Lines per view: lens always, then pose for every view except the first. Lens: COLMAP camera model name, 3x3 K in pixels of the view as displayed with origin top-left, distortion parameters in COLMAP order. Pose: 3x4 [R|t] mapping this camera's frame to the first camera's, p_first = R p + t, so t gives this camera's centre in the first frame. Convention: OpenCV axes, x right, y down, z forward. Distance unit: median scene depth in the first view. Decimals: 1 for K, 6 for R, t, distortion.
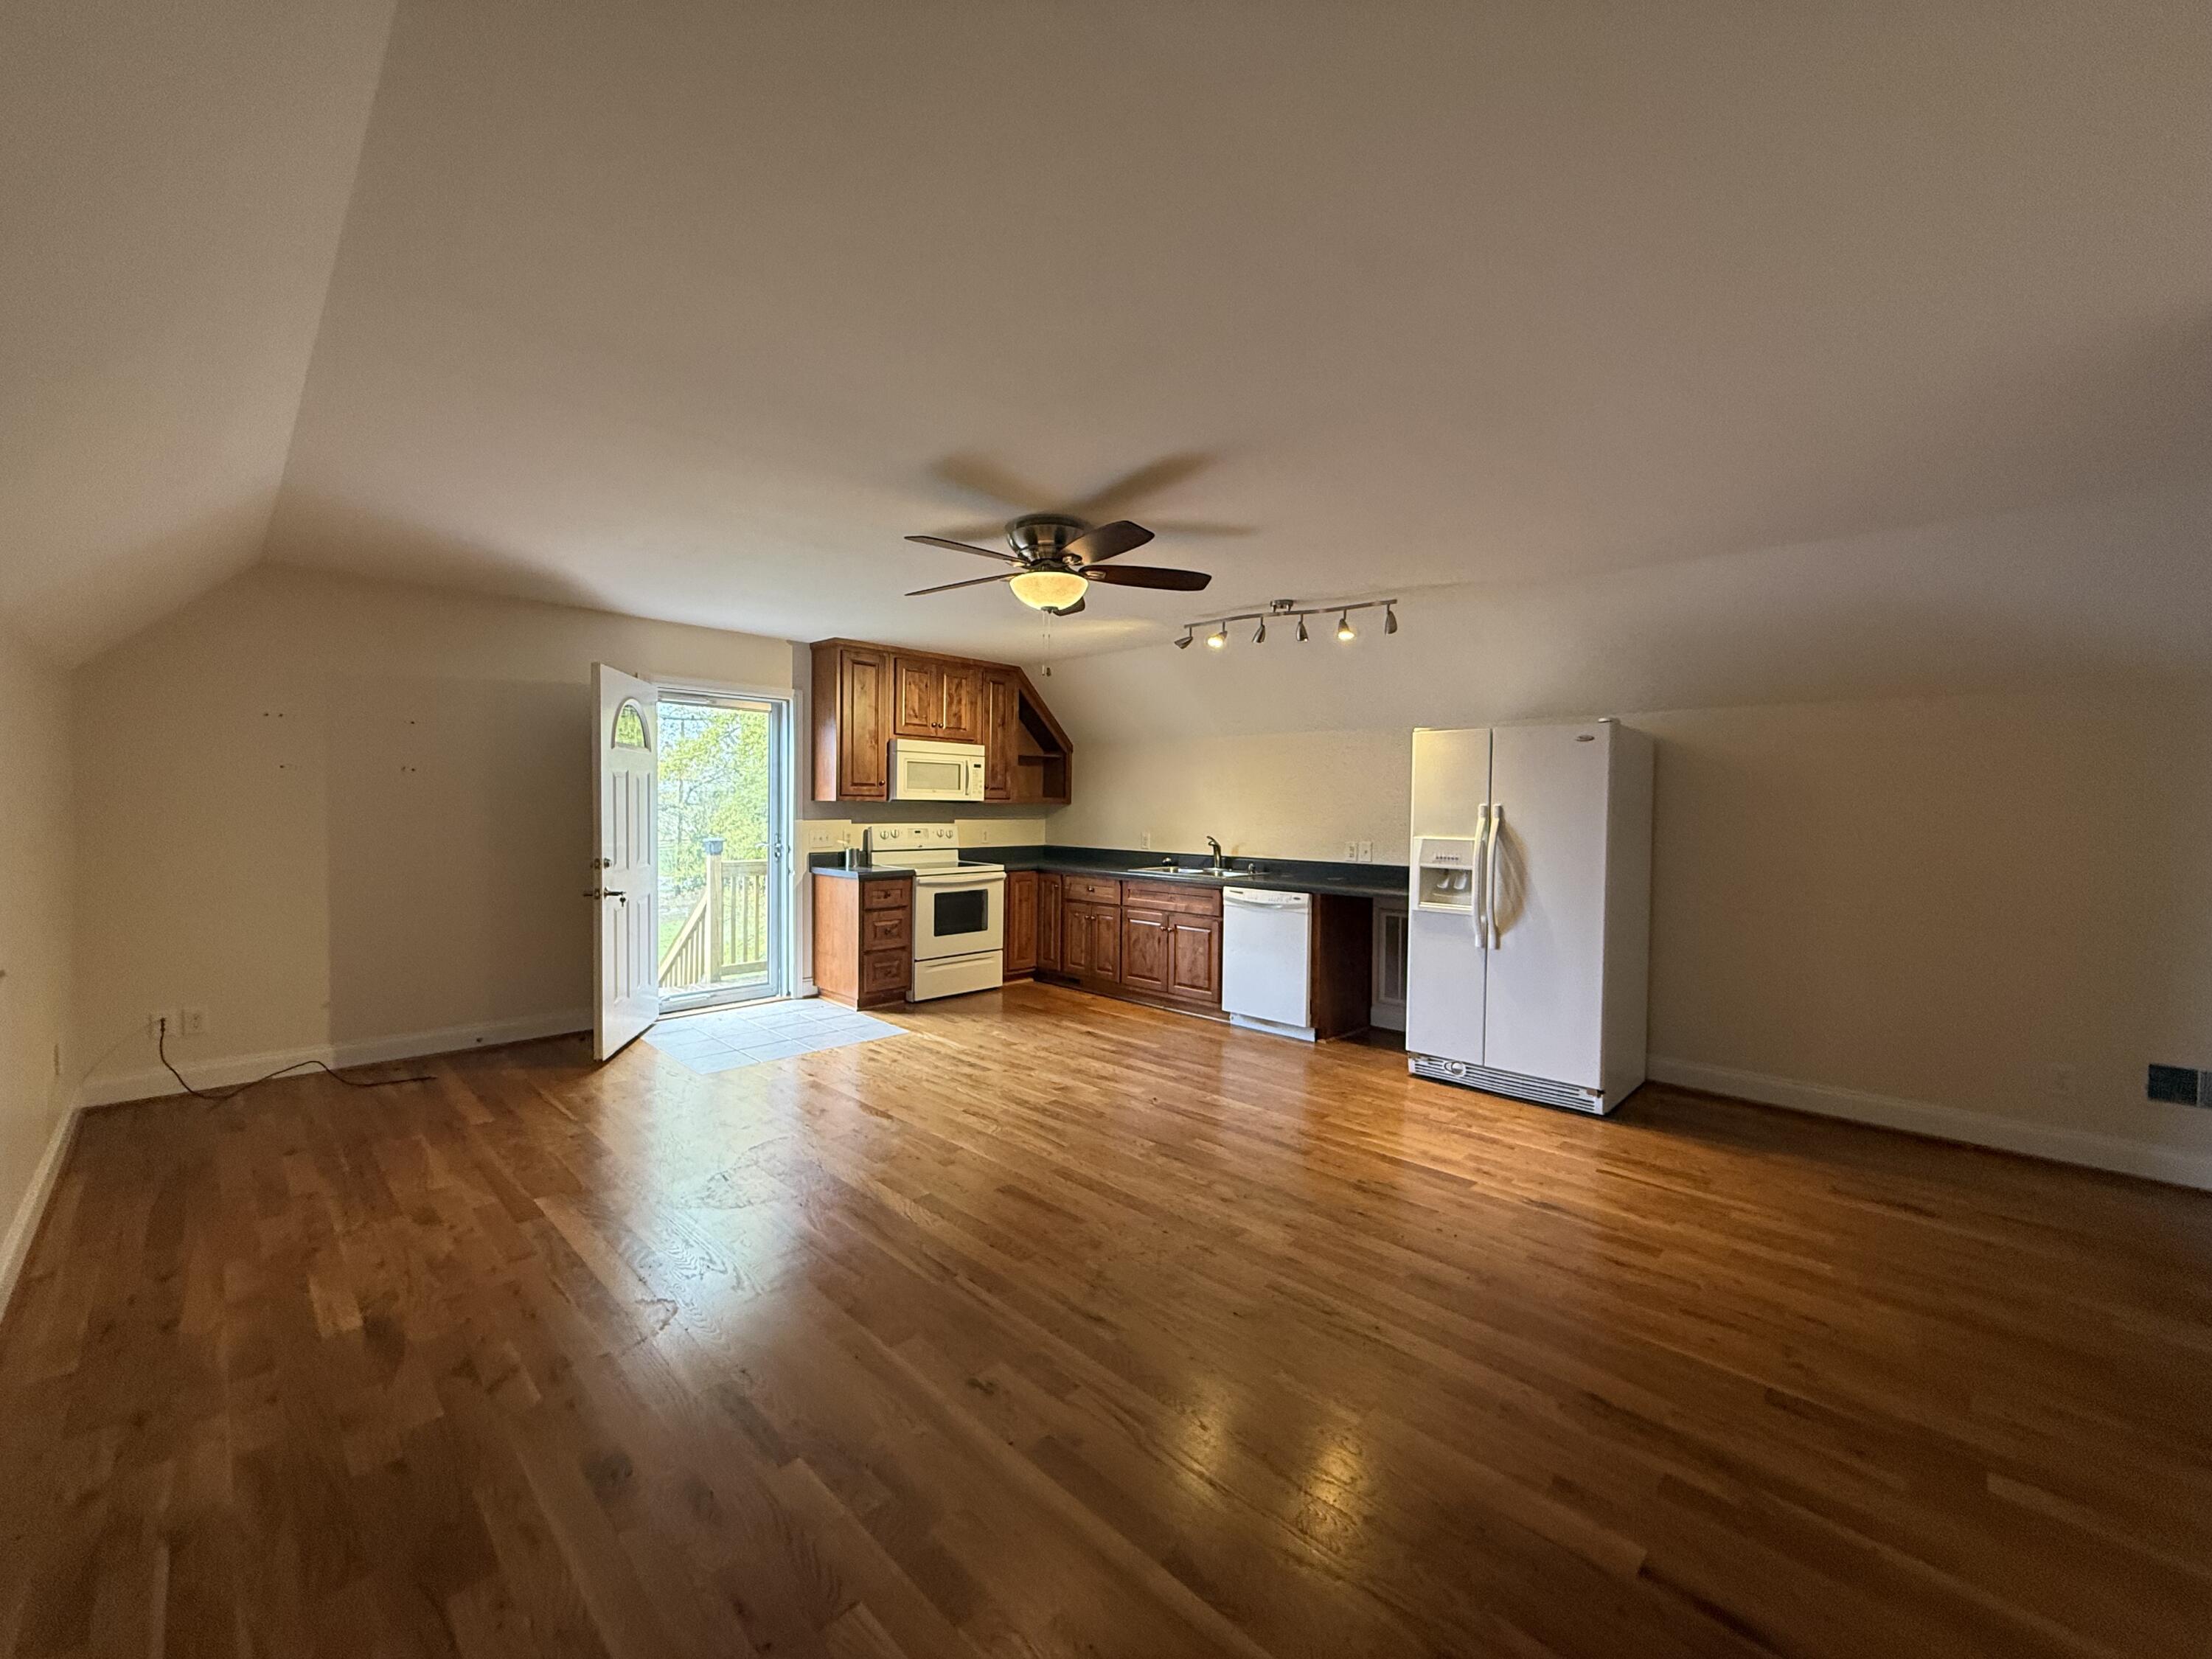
lens RADIAL K [[878.3, 0, 1102.5], [0, 878.3, 831.0], [0, 0, 1]] dist [0.000281, -0.000134]
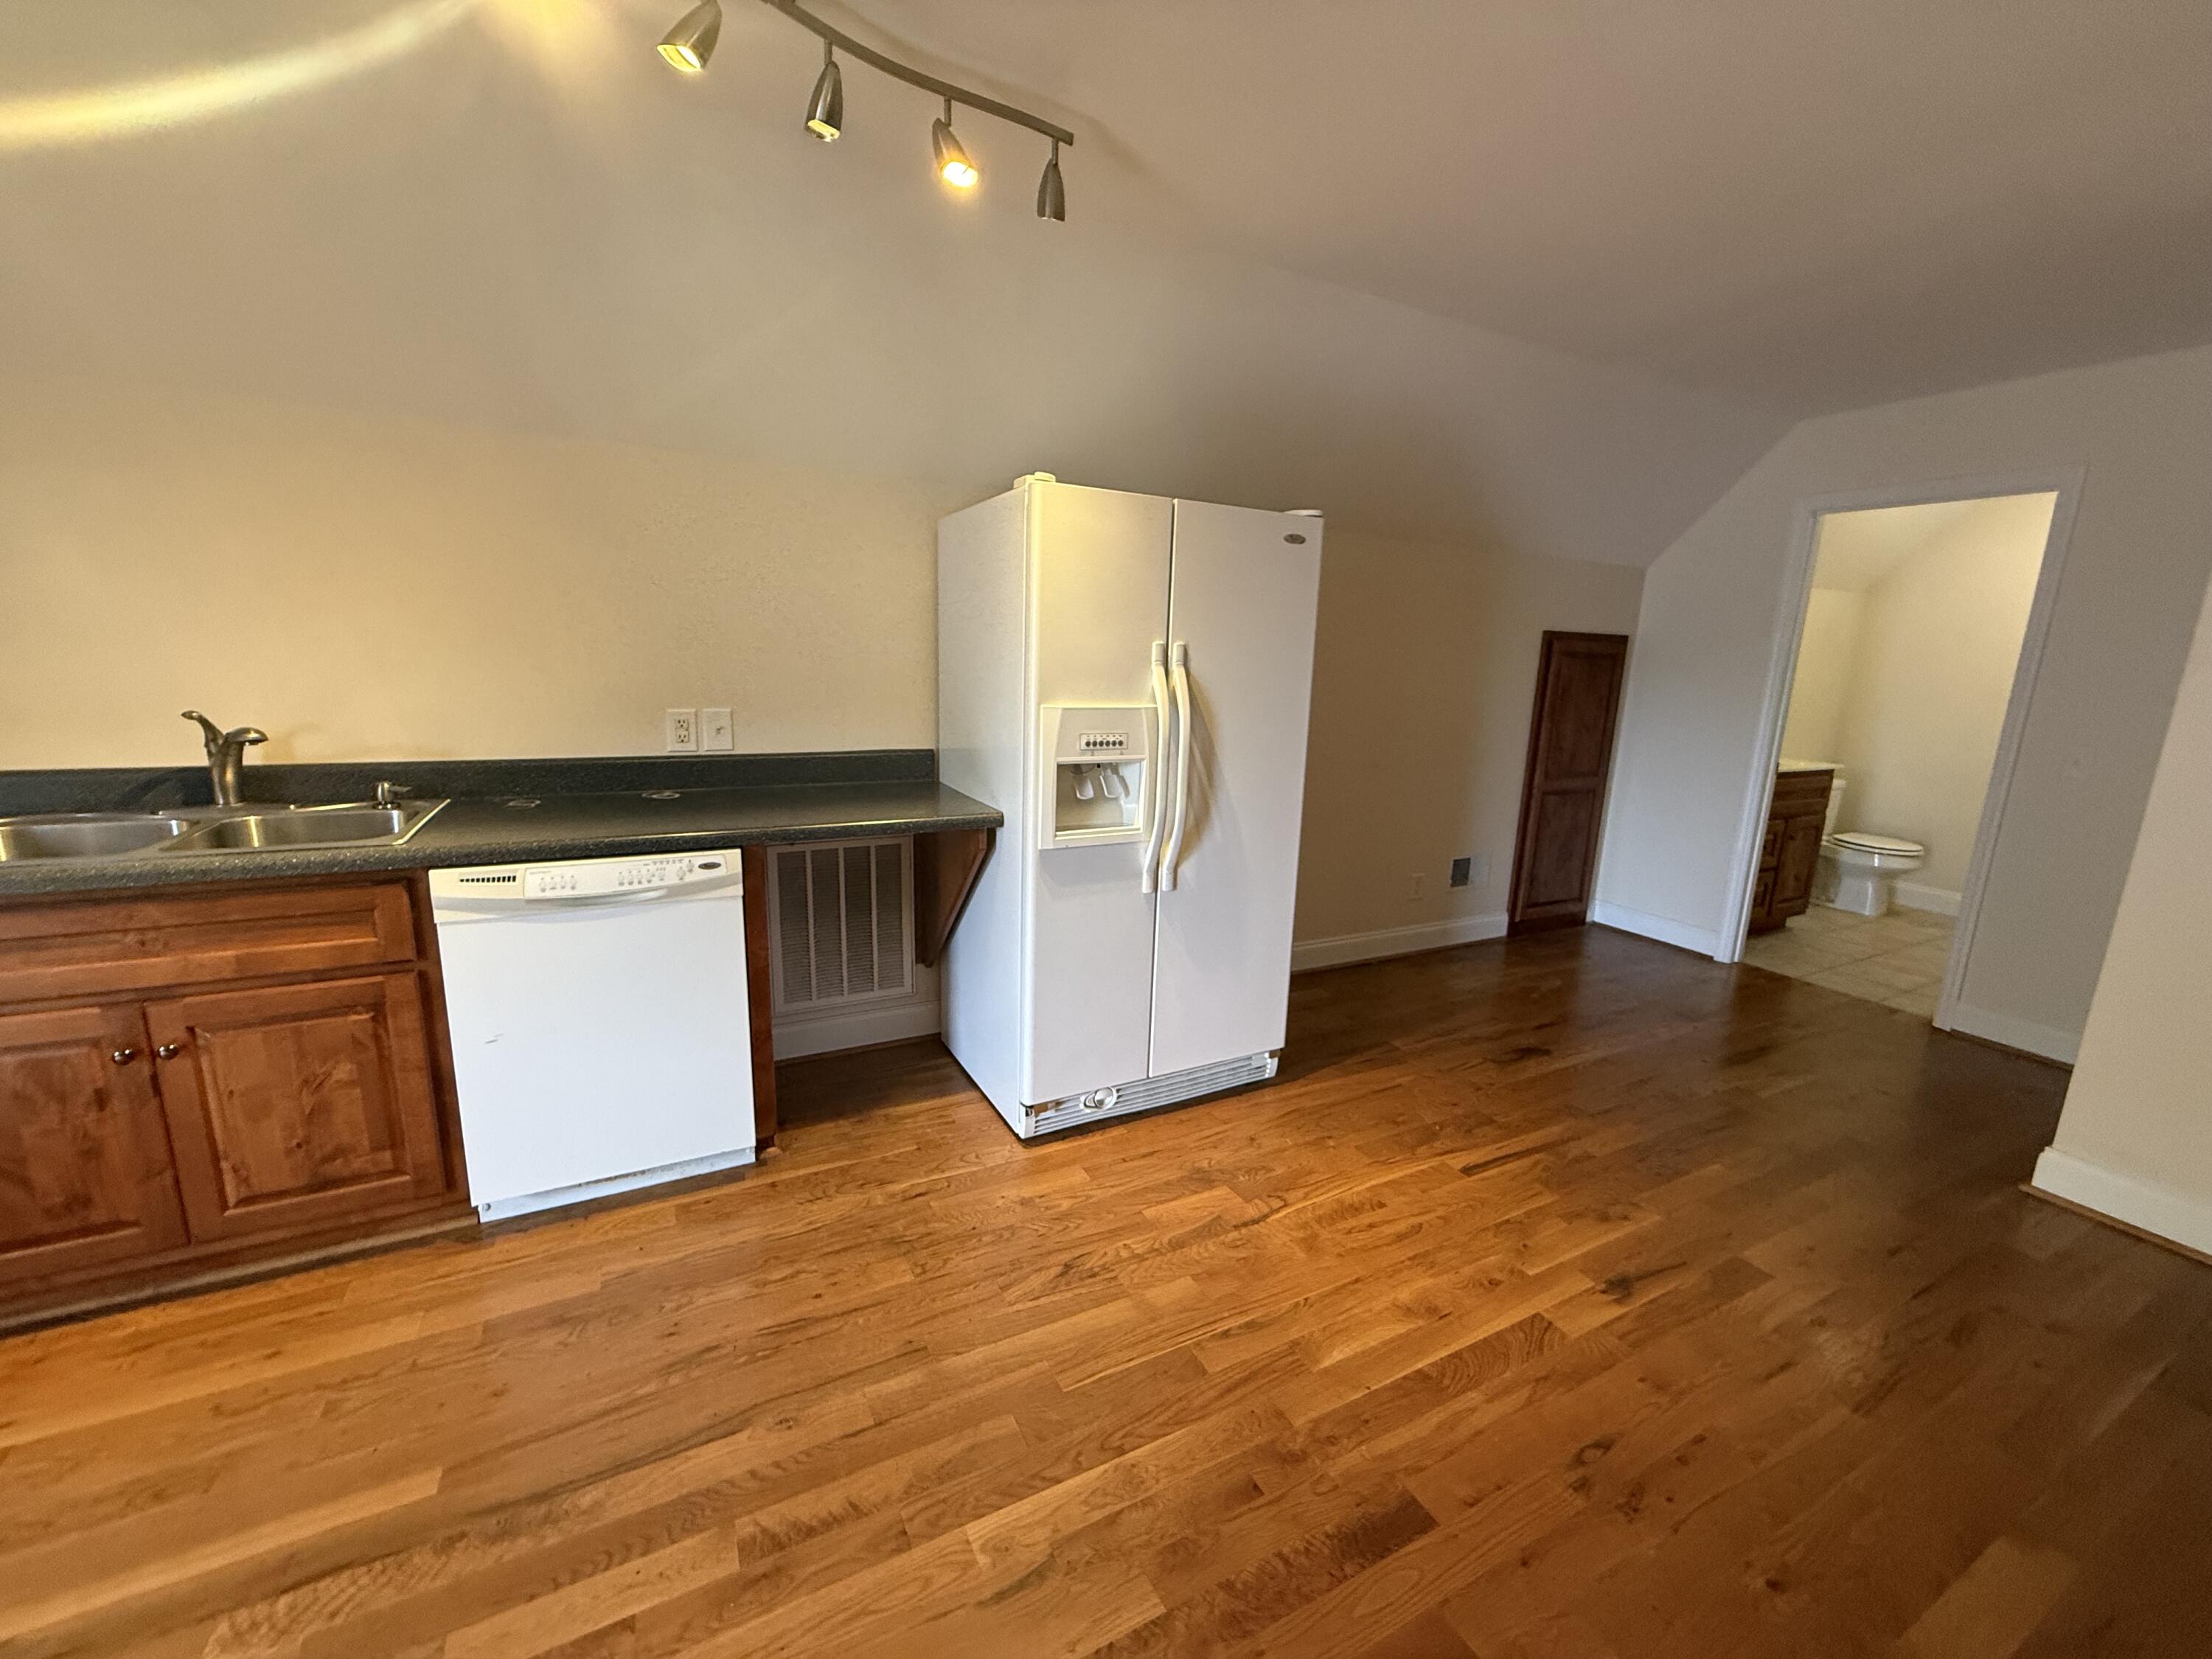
lens RADIAL K [[878.3, 0, 1102.5], [0, 878.3, 831.0], [0, 0, 1]] dist [0.000281, -0.000134]
pose [[0.311284, -0.191395, 0.930844, -0.080466], [-0.004229, 0.979220, 0.202756, -0.017906], [-0.950308, -0.067052, 0.304006, 0.604658]]
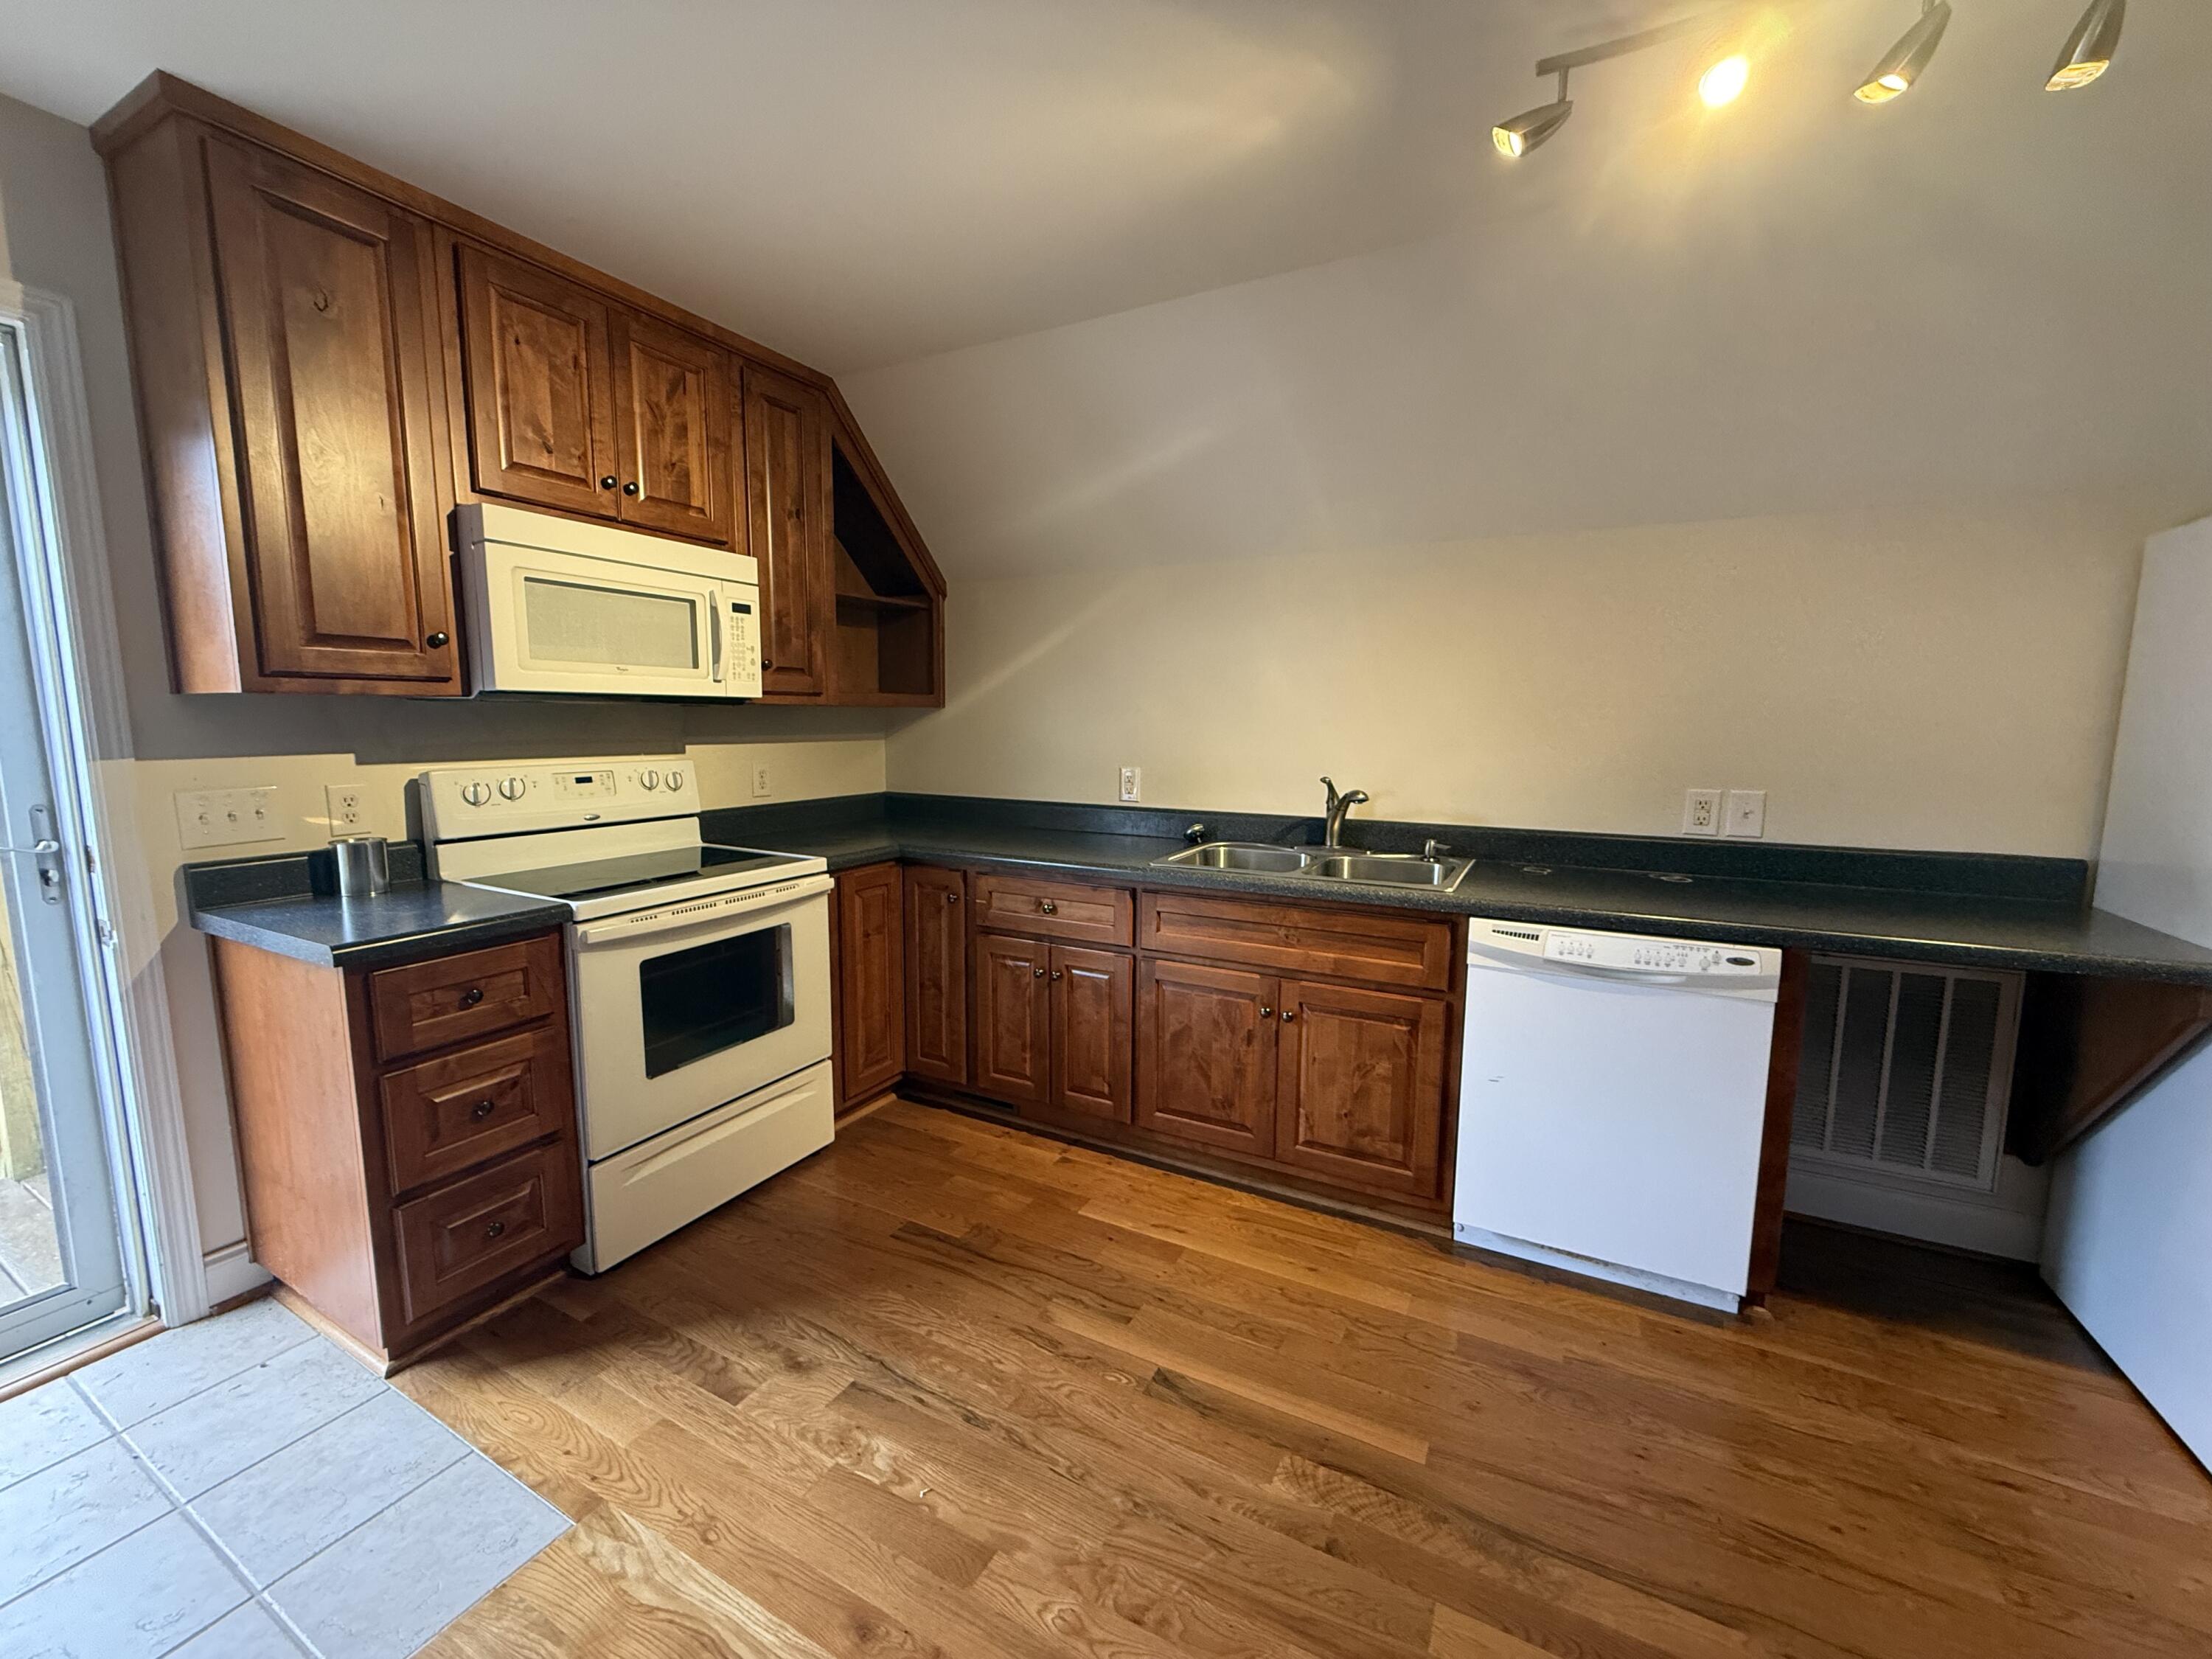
lens RADIAL K [[878.3, 0, 1102.5], [0, 878.3, 831.0], [0, 0, 1]] dist [0.000281, -0.000134]
pose [[0.959946, -0.041728, 0.277060, -0.110234], [0.013097, 0.994450, 0.104396, -0.015131], [-0.279879, -0.096586, 0.955164, 0.626009]]
